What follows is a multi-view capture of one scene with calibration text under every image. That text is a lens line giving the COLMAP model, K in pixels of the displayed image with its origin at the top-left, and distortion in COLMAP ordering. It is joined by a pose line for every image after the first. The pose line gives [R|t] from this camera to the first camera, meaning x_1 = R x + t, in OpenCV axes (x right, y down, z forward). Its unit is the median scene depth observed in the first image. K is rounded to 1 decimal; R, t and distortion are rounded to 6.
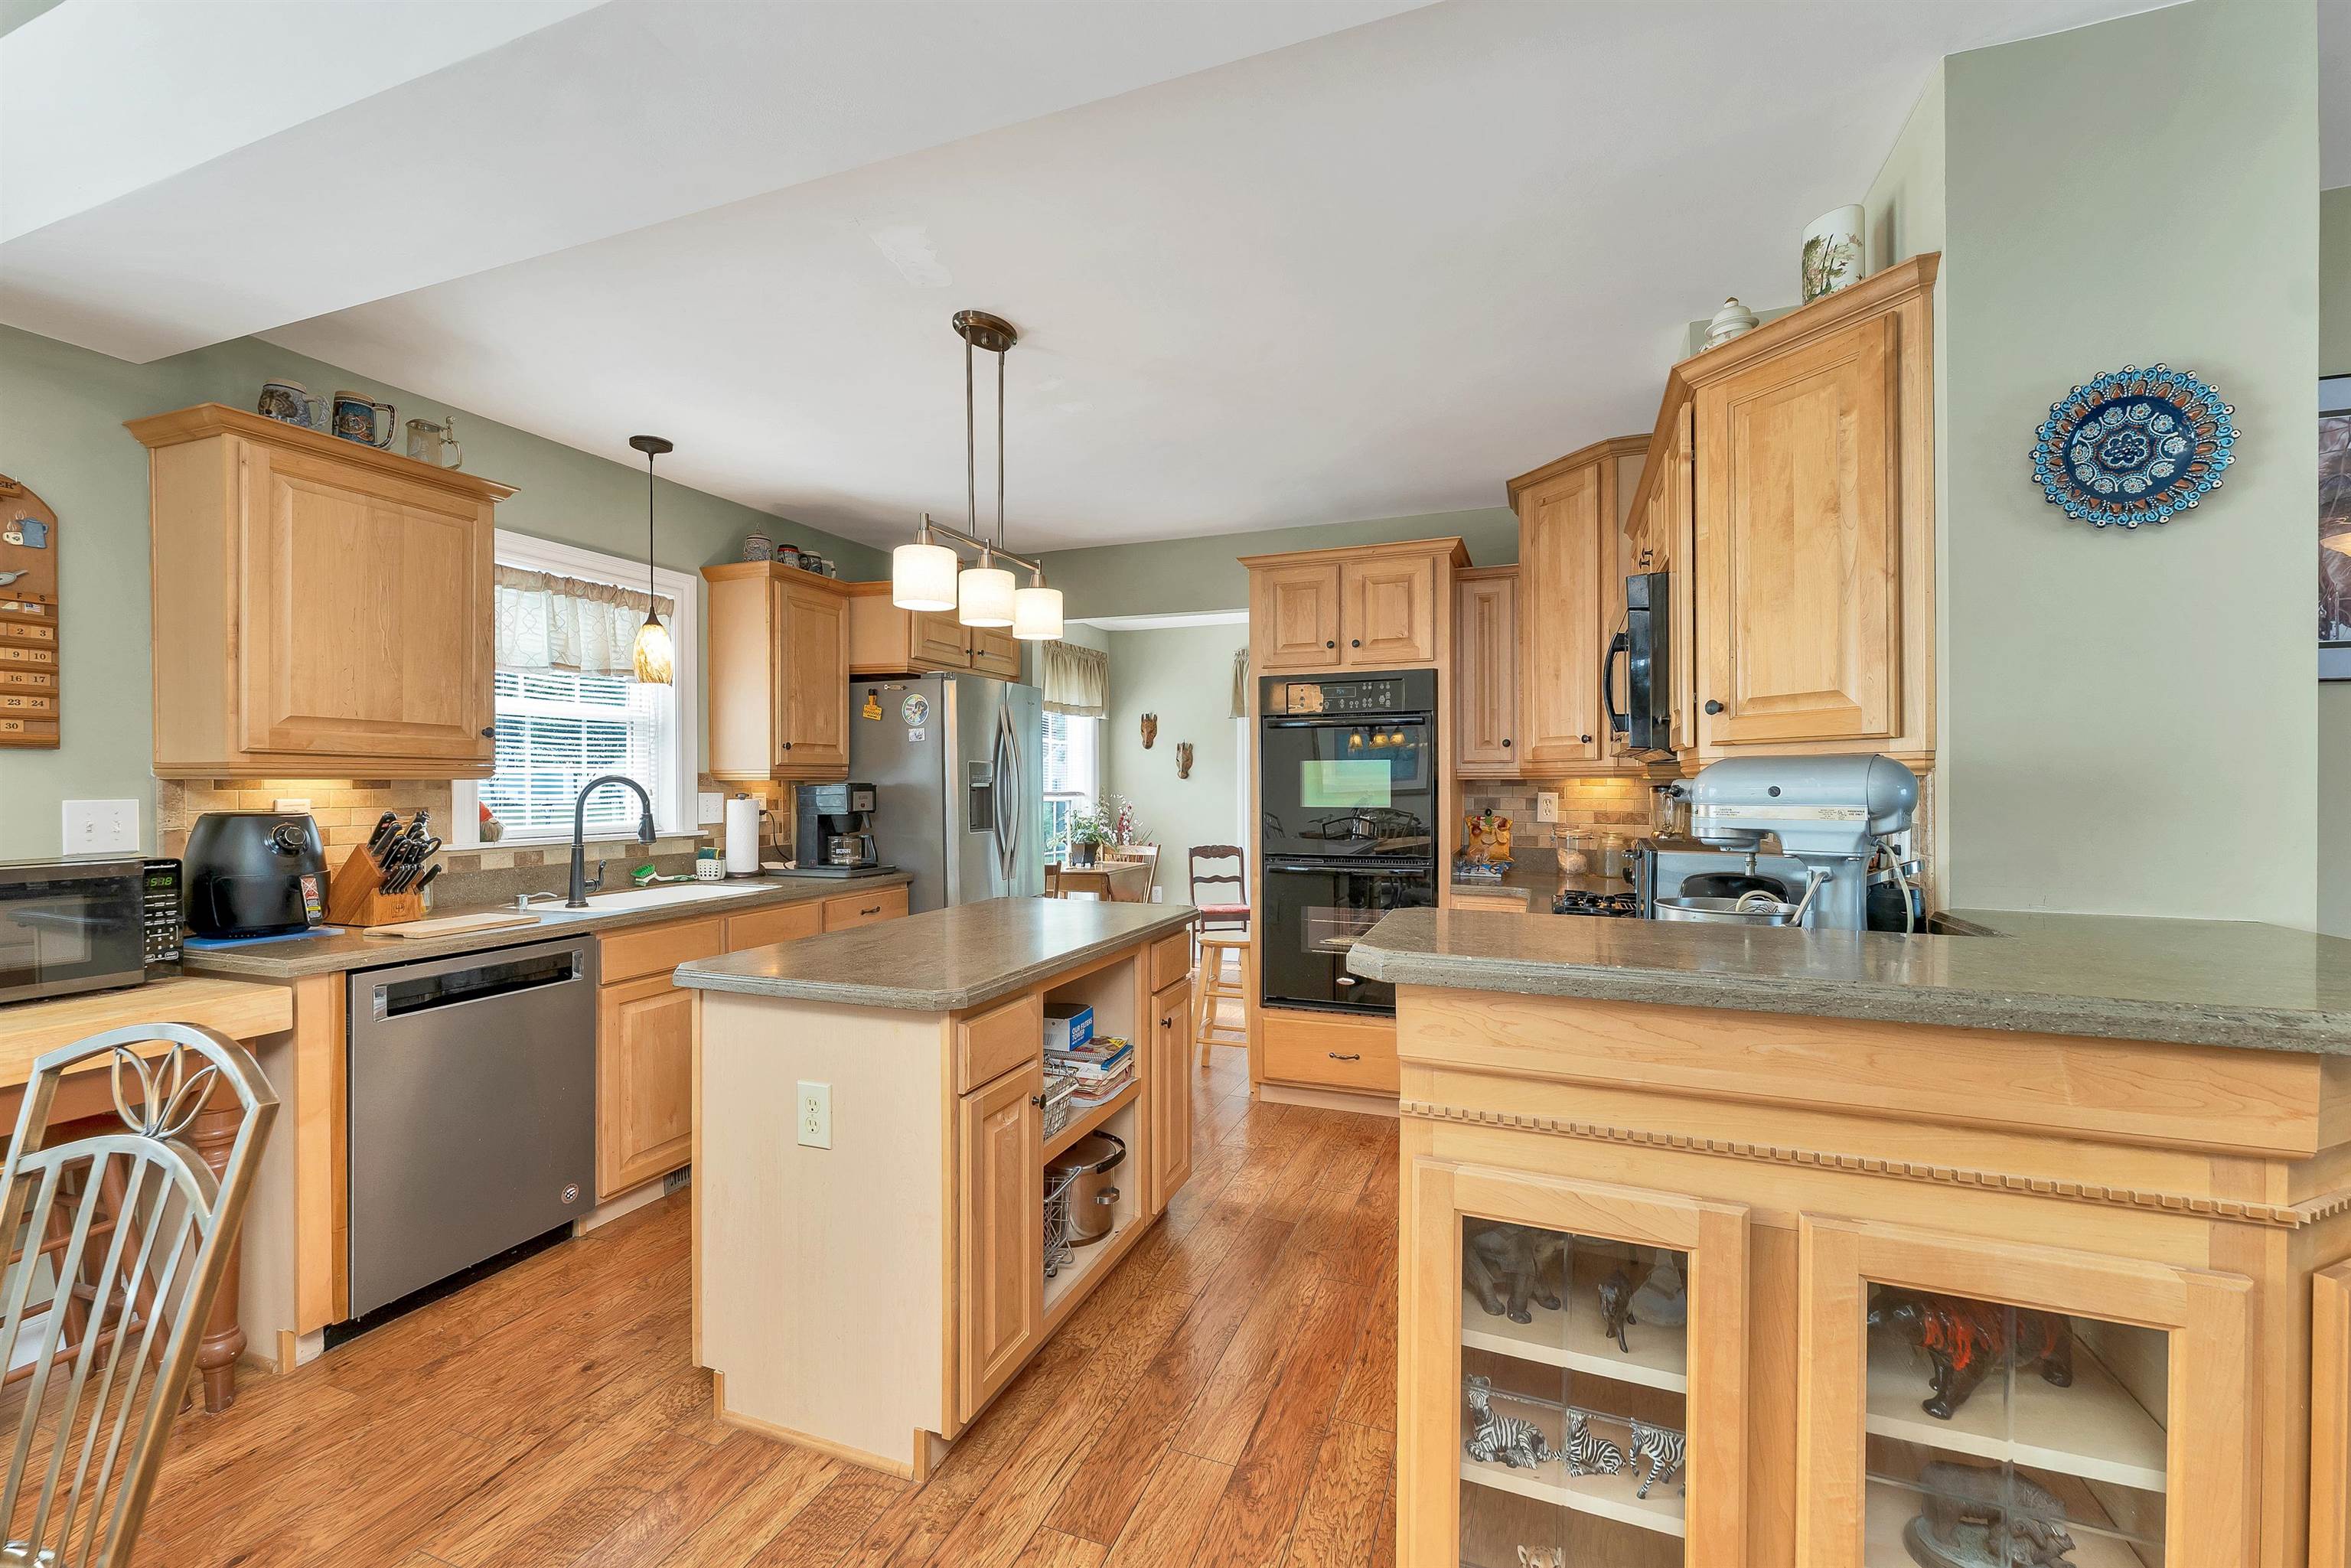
lens RADIAL K [[973.2, 0, 1163.2], [0, 973.2, 781.9], [0, 0, 1]] dist [0.001015, 0.000226]
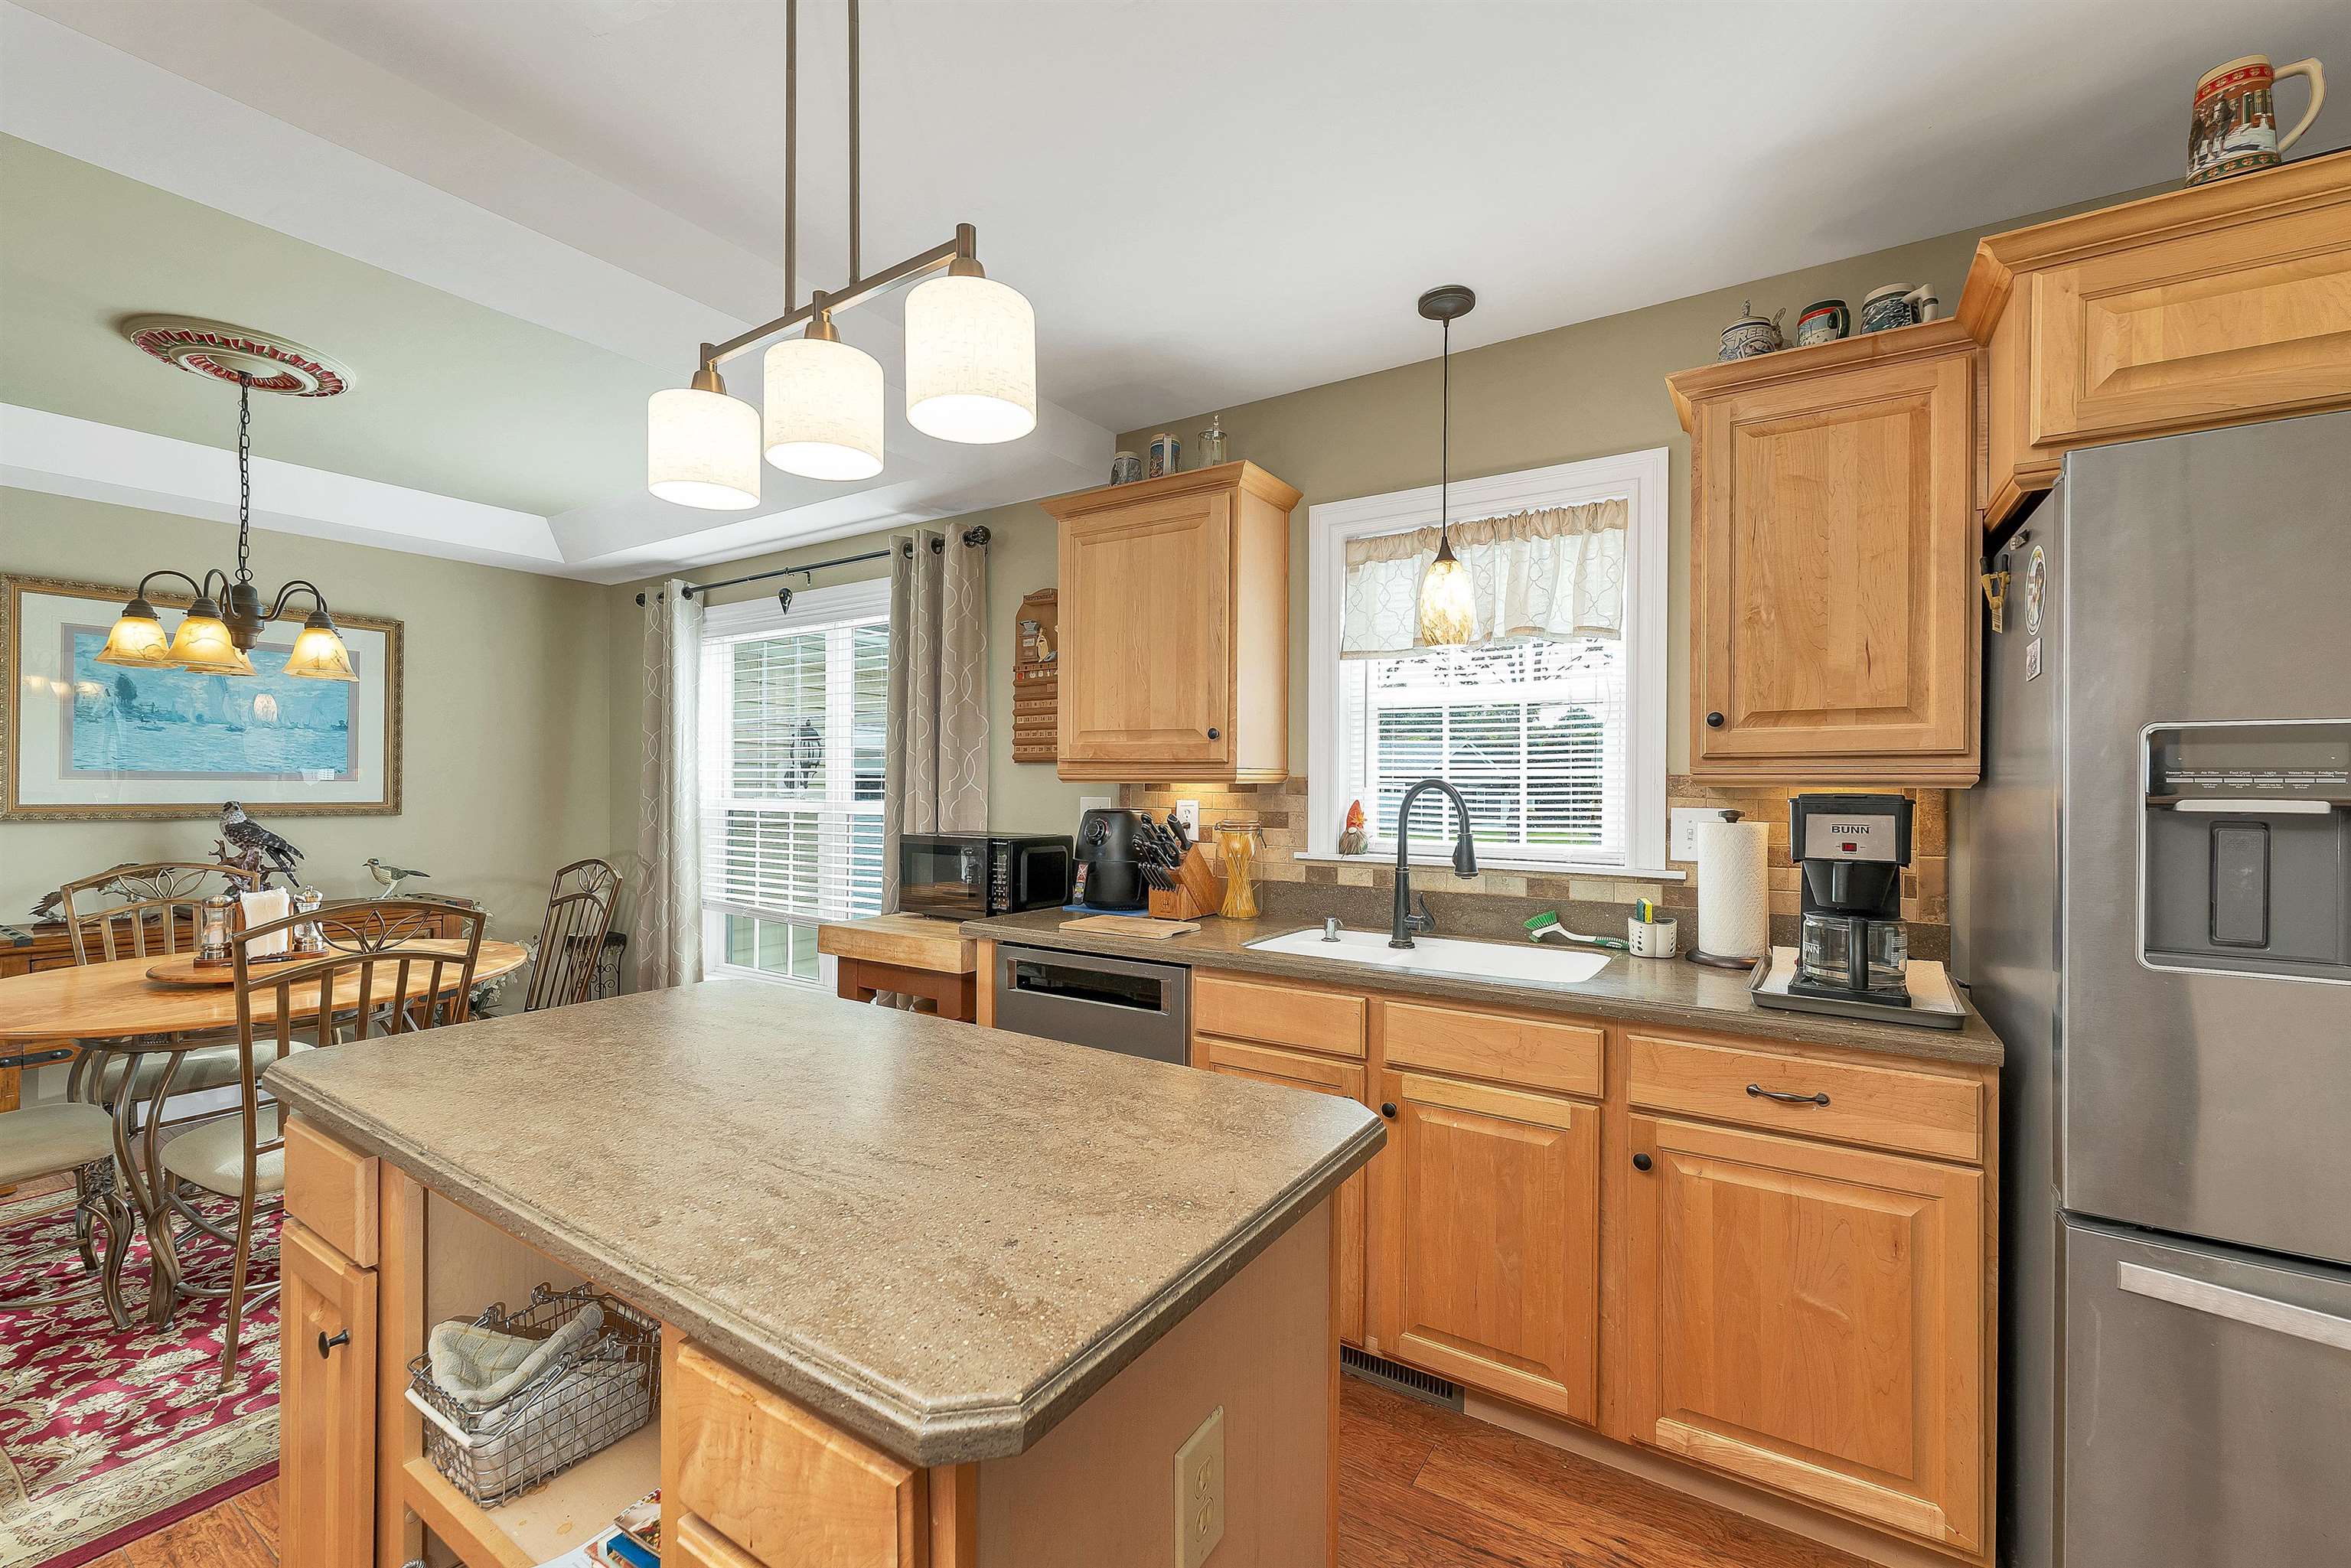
lens RADIAL K [[973.2, 0, 1163.2], [0, 973.2, 781.9], [0, 0, 1]] dist [0.001015, 0.000226]
pose [[-0.211106, -0.002374, -0.977460, 0.180854], [-0.005666, 0.999983, -0.001206, -0.001804], [0.977447, 0.005284, -0.211116, 0.879566]]
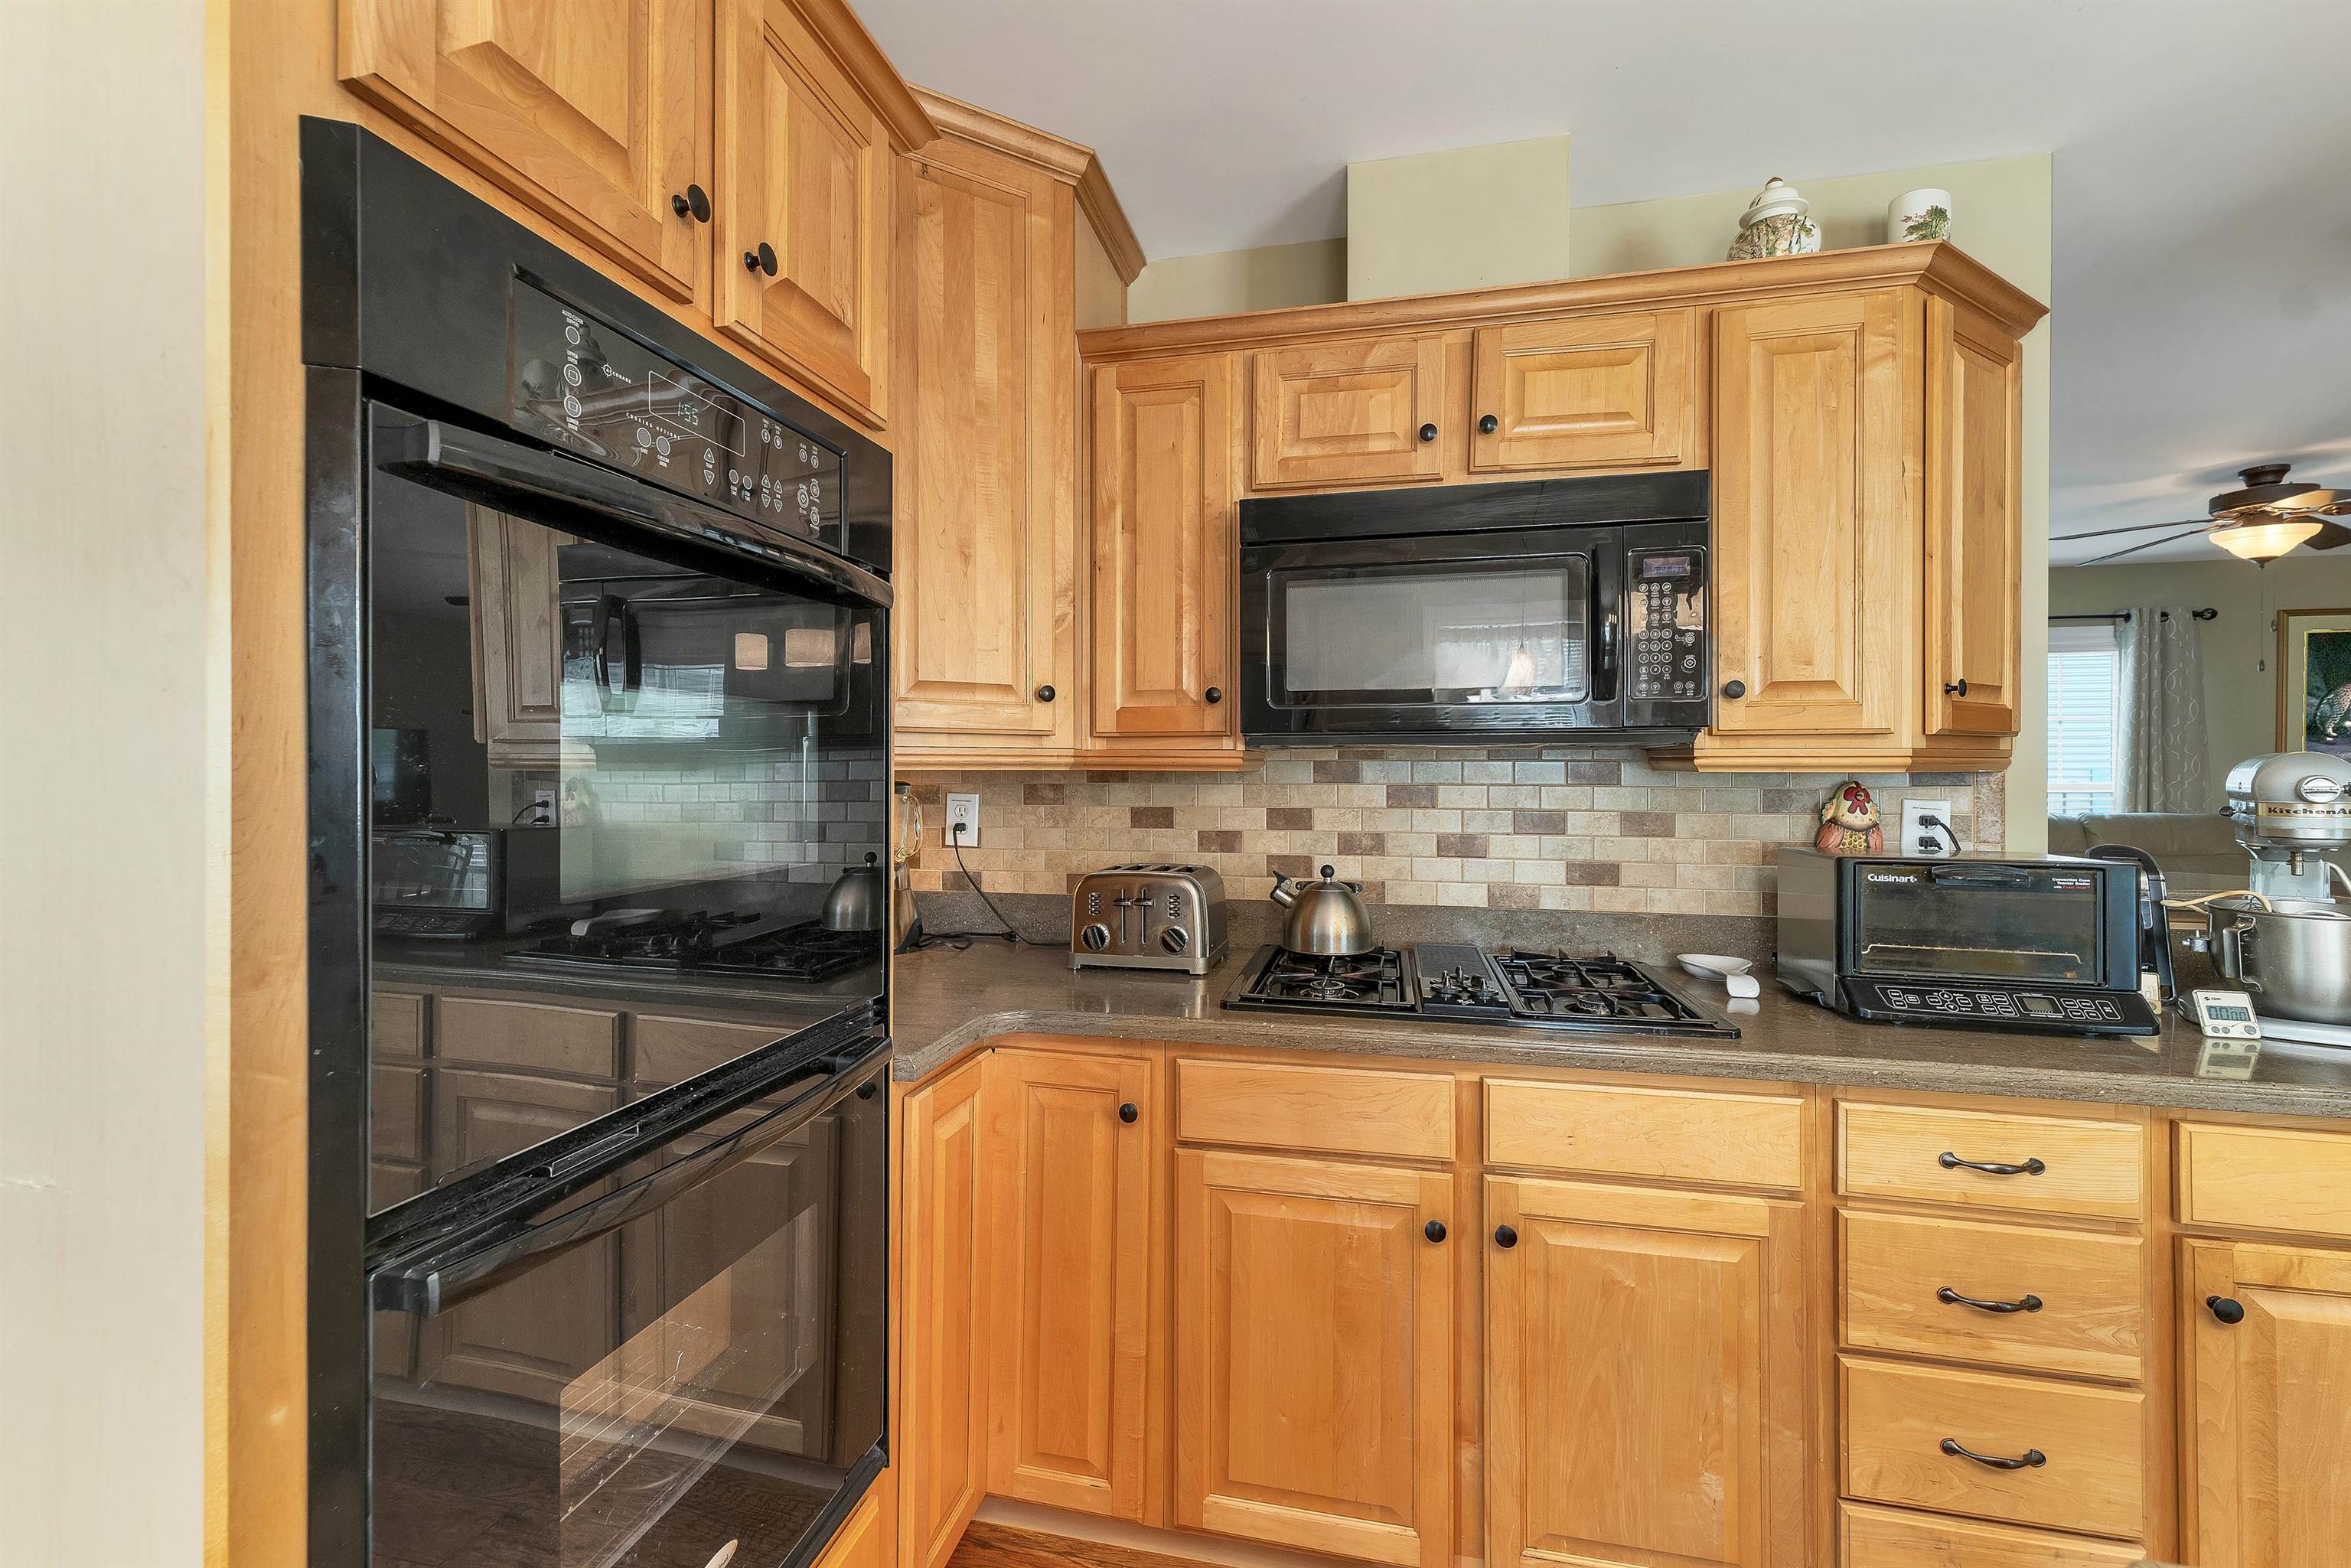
lens RADIAL K [[975.1, 0, 1162.6], [0, 975.1, 770.9], [0, 0, 1]] dist [0.000852, 0.000419]
pose [[-0.144229, 0.001308, 0.989544, -0.084969], [-0.001181, 0.999998, -0.001493, -0.002041], [-0.989544, -0.001384, -0.144227, 0.956015]]
